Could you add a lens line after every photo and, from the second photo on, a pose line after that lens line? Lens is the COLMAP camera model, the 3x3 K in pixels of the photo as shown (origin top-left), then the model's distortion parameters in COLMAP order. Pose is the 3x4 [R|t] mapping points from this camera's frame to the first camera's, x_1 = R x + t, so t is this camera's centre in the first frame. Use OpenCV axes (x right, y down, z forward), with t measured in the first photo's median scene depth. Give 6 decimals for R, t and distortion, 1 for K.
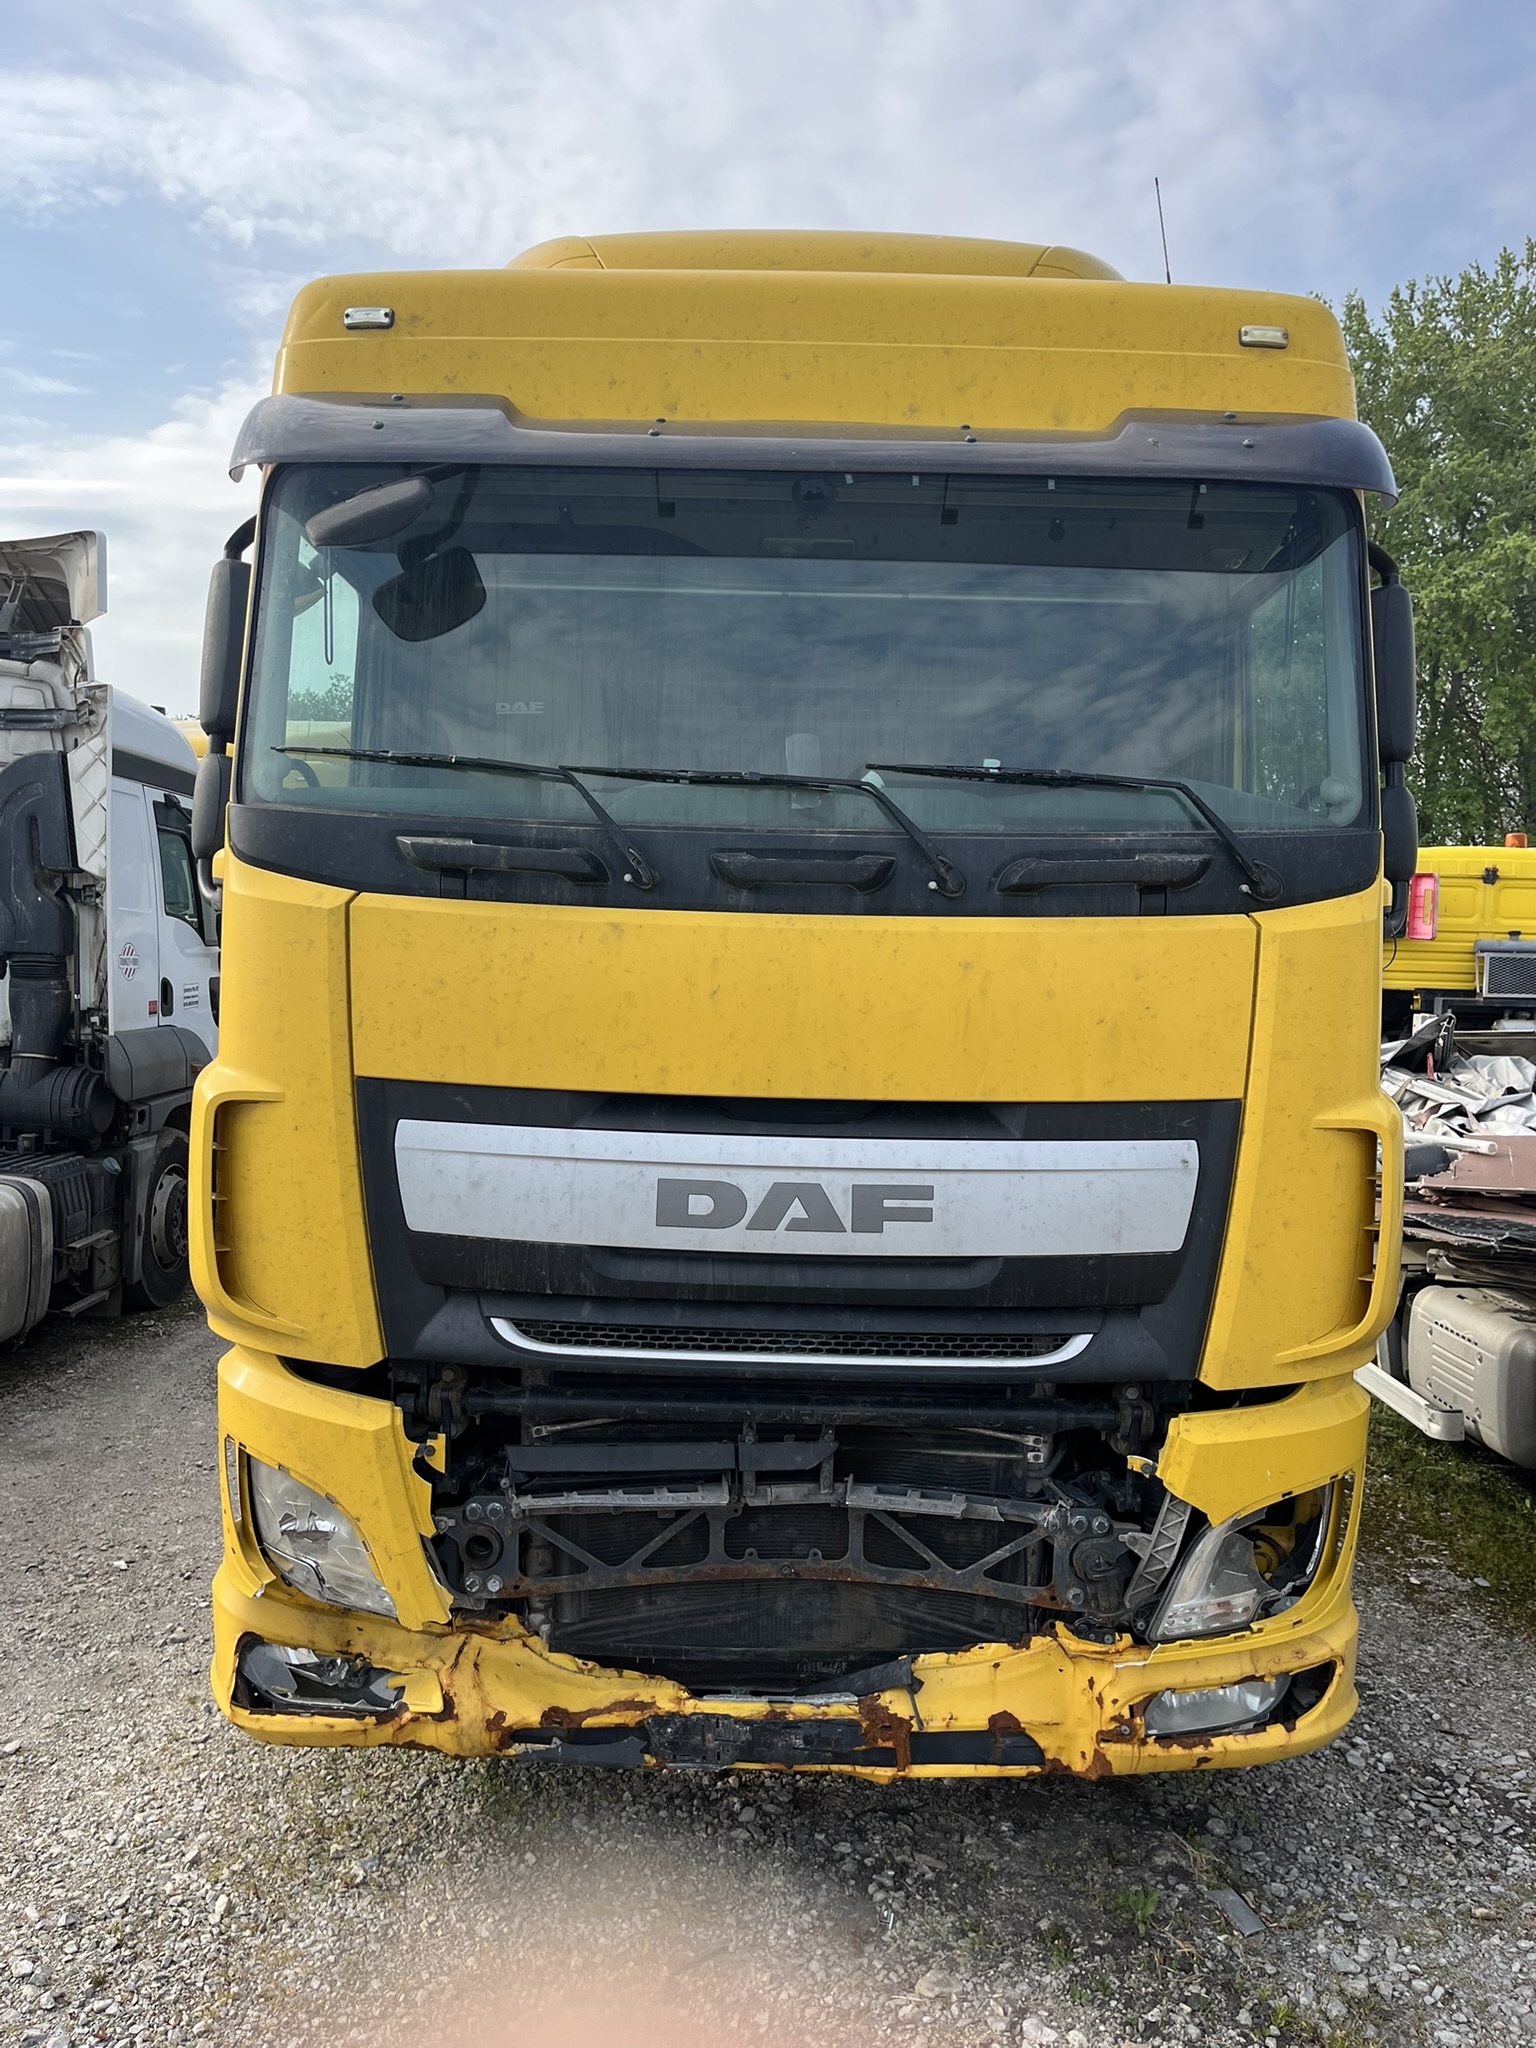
lens RADIAL K [[1575.4, 0, 765.8], [0, 1575.4, 1019.2], [0, 0, 1]] dist [0.049696, -0.078368]
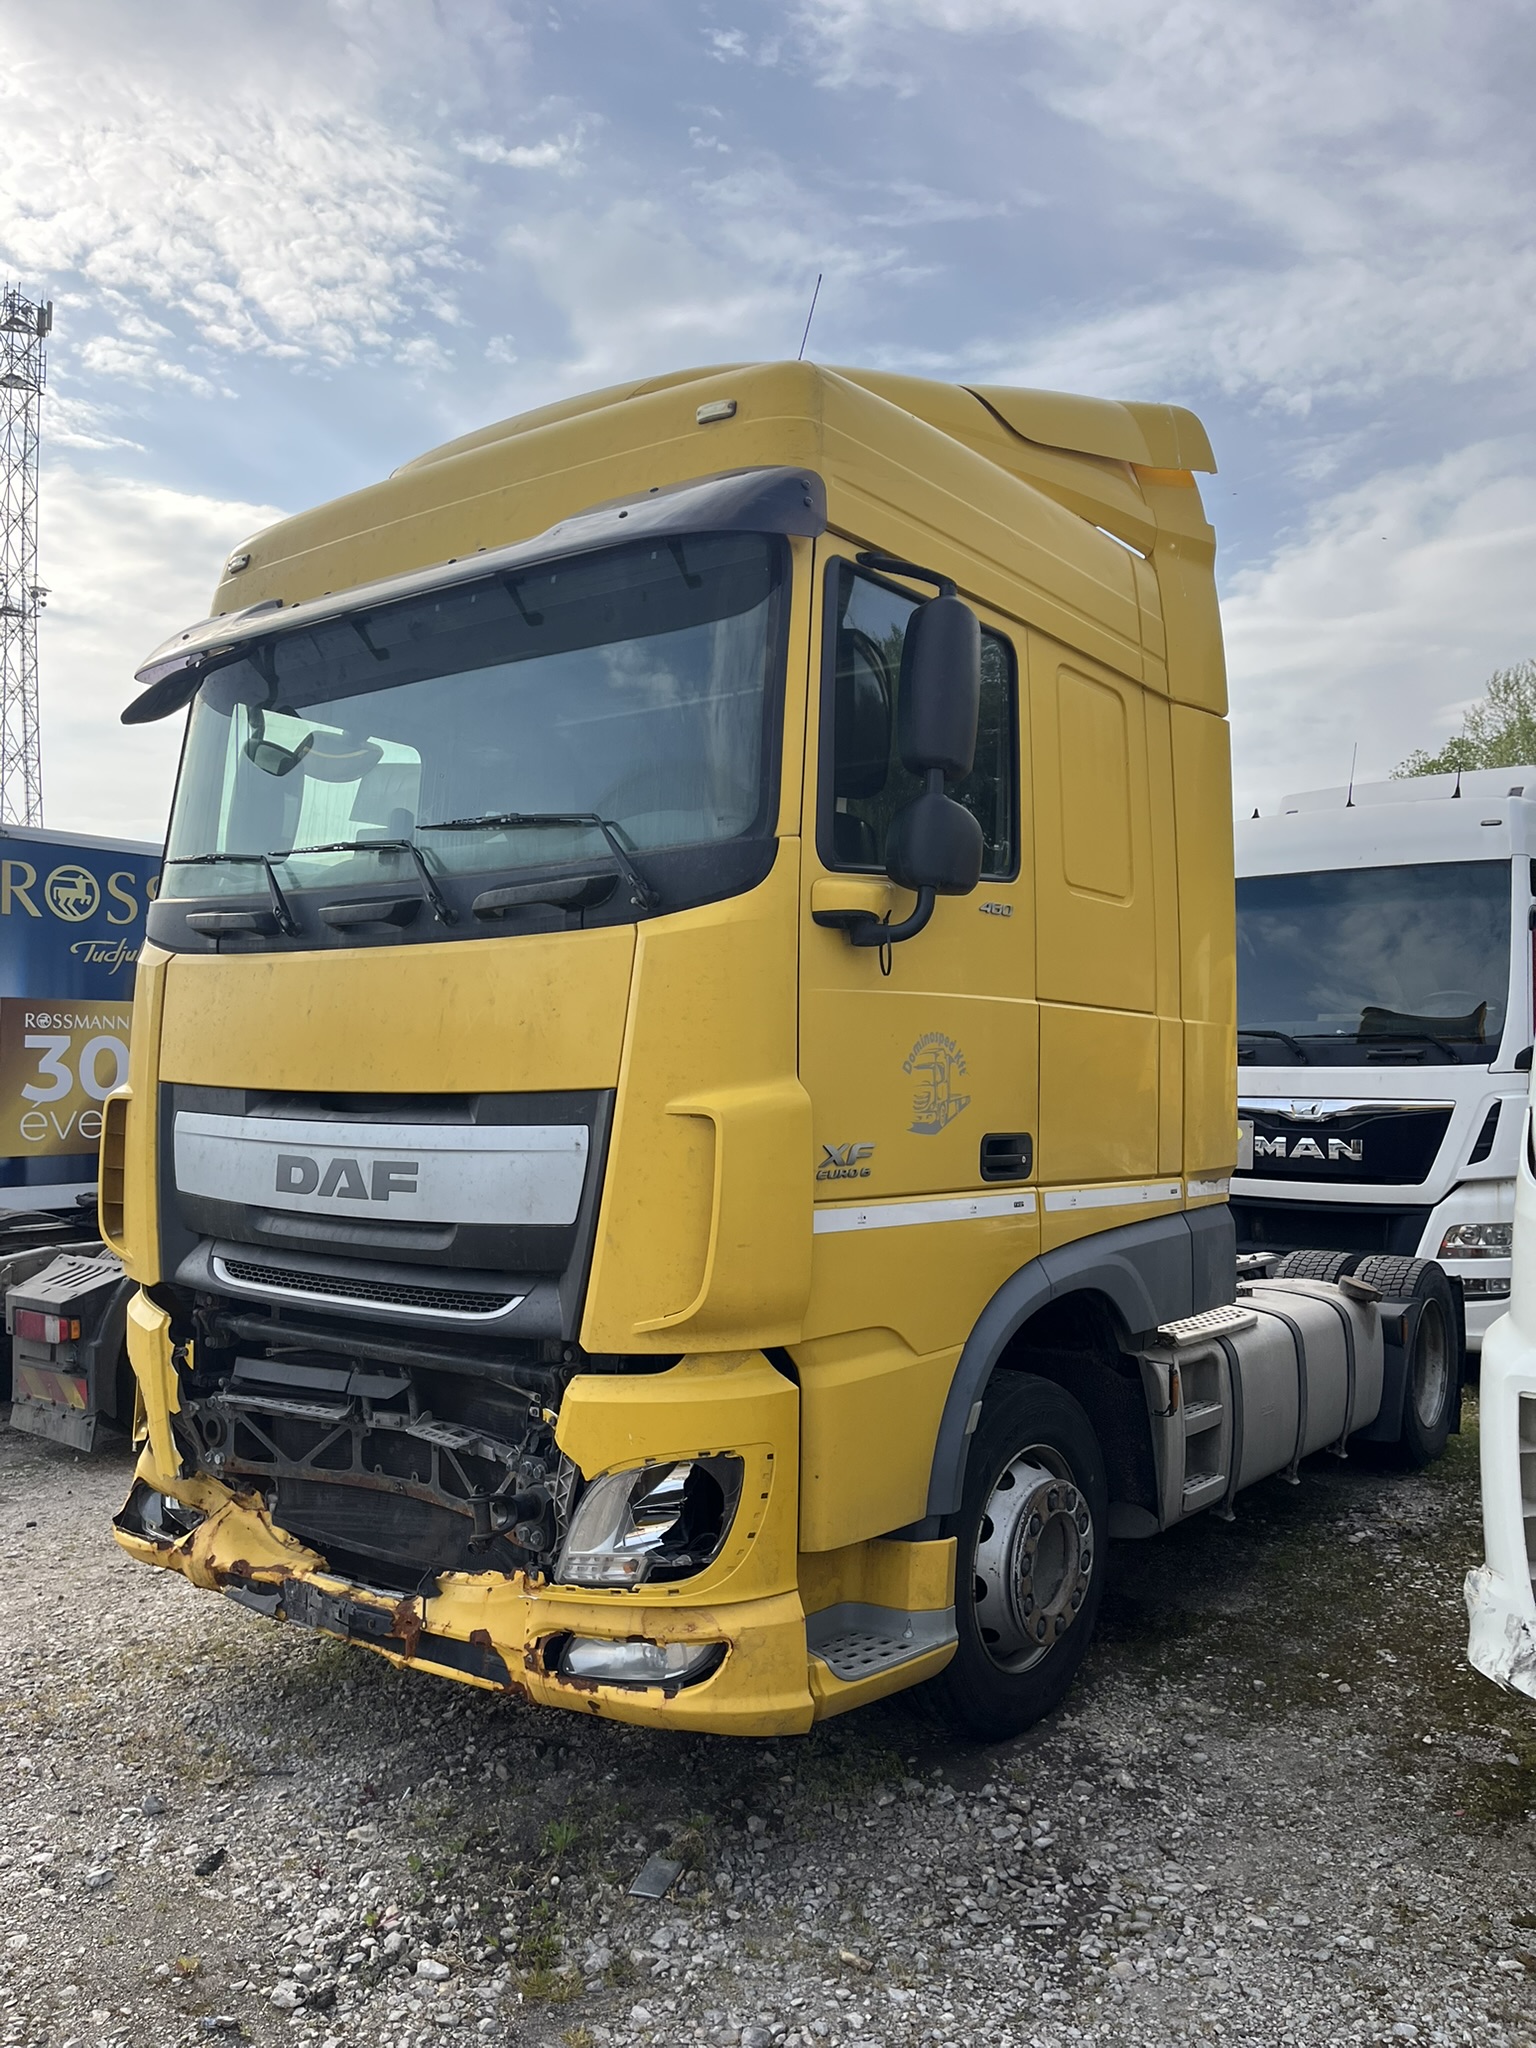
lens RADIAL K [[1575.4, 0, 771.4], [0, 1575.4, 1021.6], [0, 0, 1]] dist [0.049696, -0.078368]
pose [[0.800859, -0.038881, -0.597590, 1.032251], [-0.016013, 0.996143, -0.086273, 0.095700], [0.598639, 0.078662, 0.797147, 0.178519]]
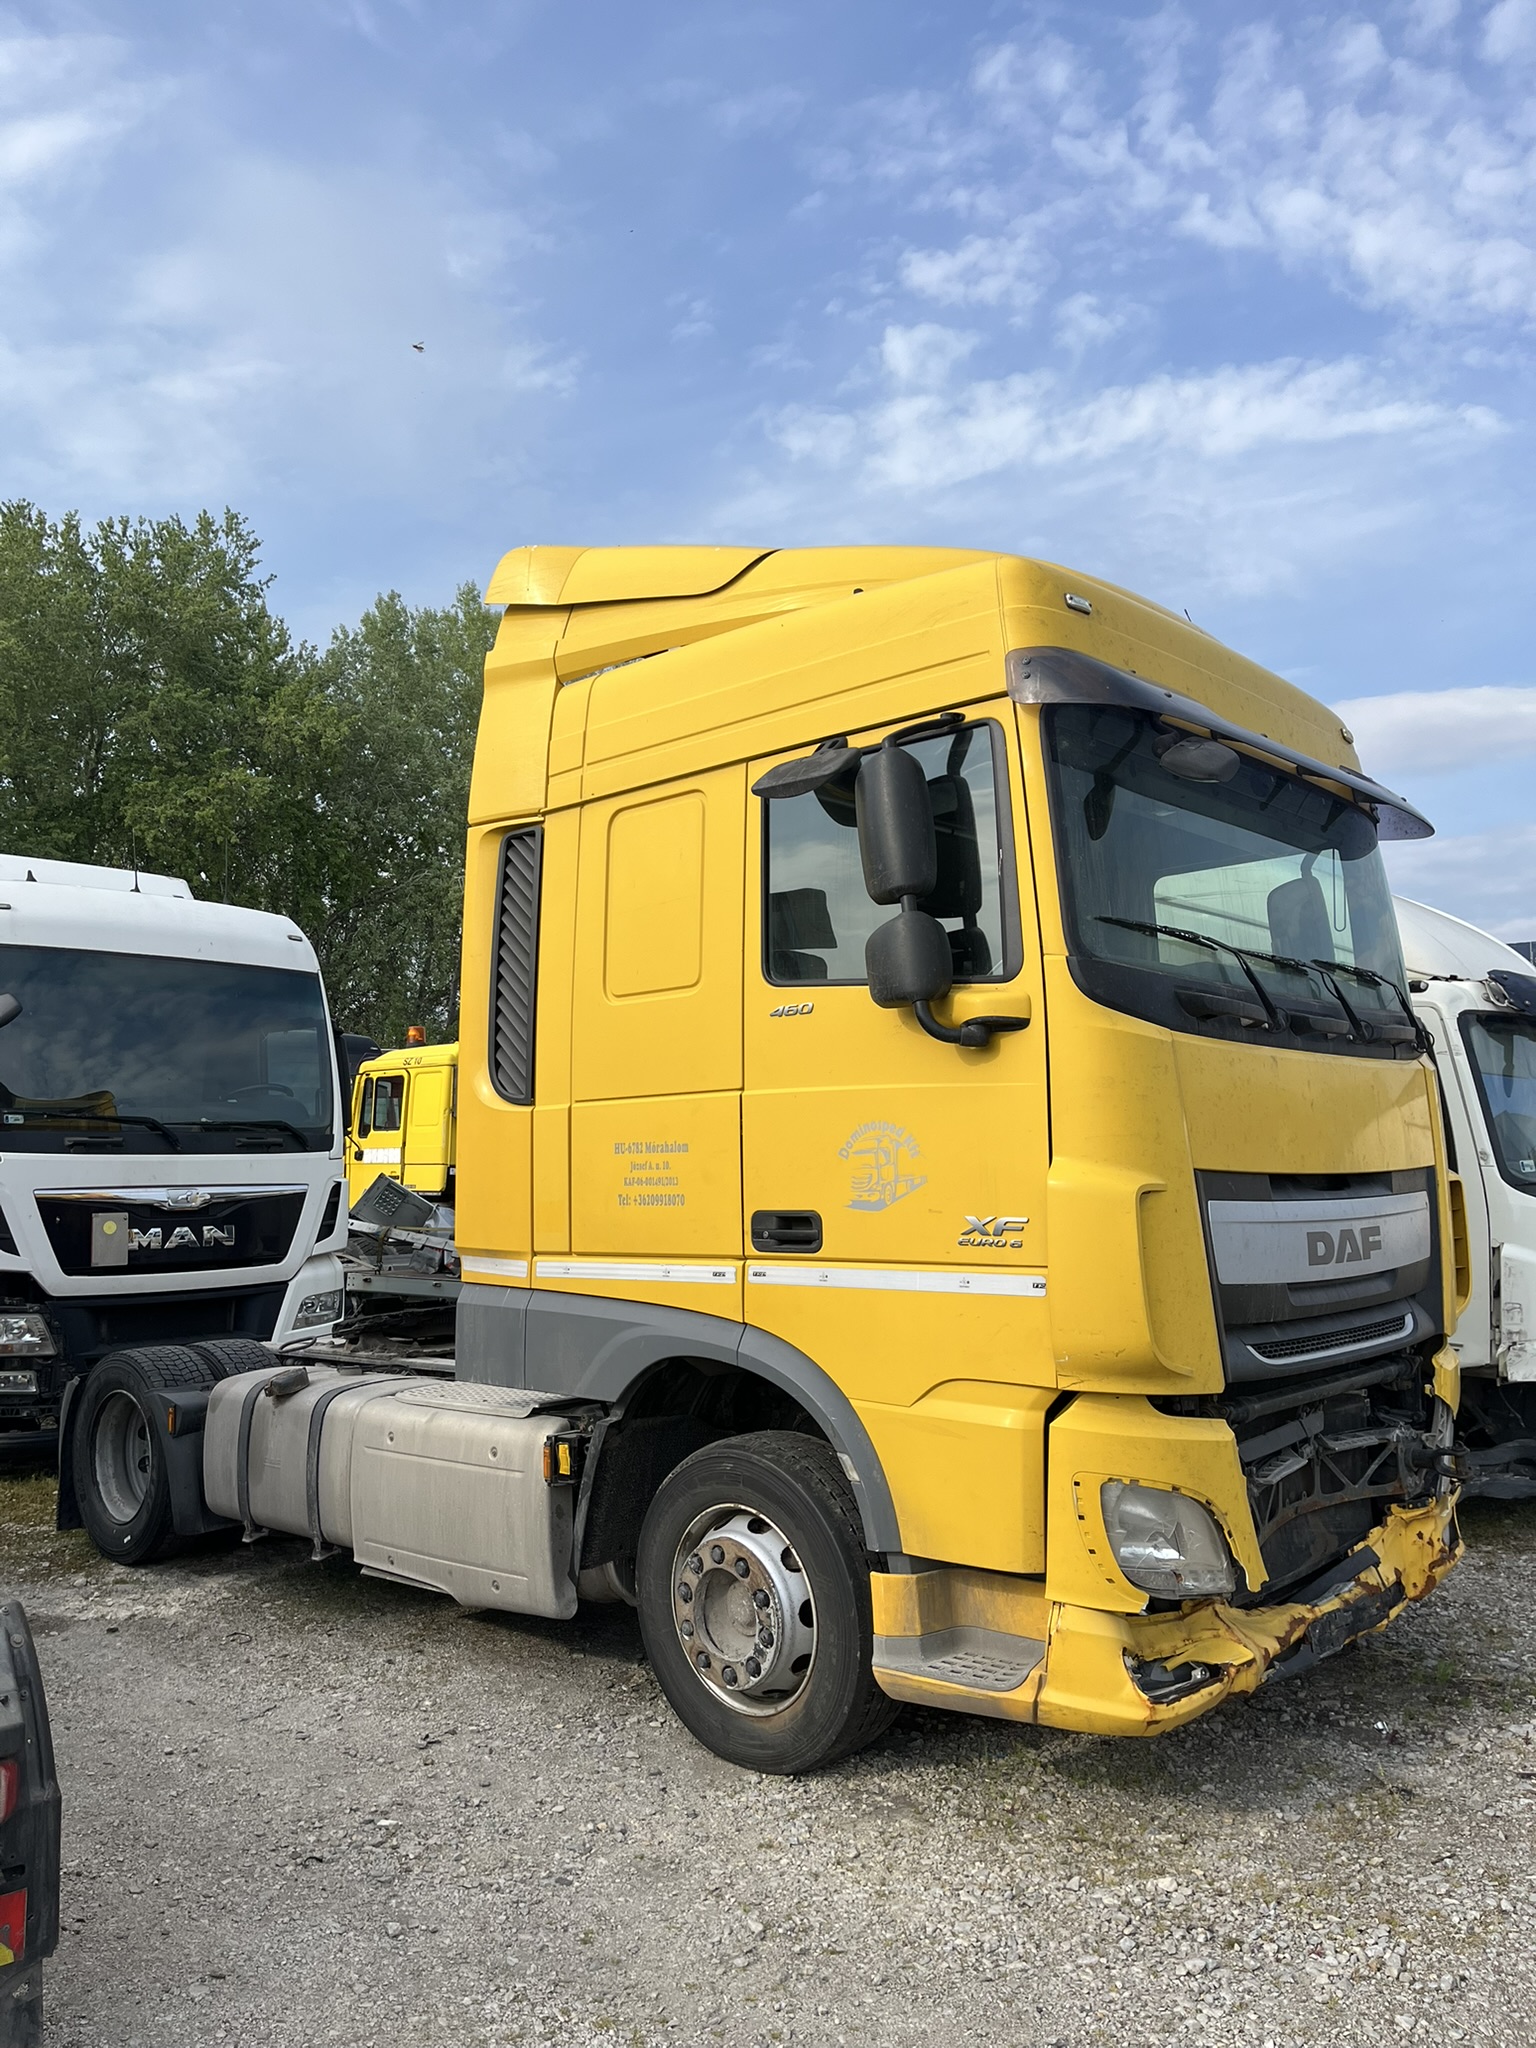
lens RADIAL K [[1575.4, 0, 773.7], [0, 1575.4, 1020.1], [0, 0, 1]] dist [0.049696, -0.078368]
pose [[0.660451, 0.036870, 0.749963, -1.457819], [0.060654, 0.992910, -0.102229, 0.025748], [-0.748415, 0.113006, 0.653532, 0.382717]]
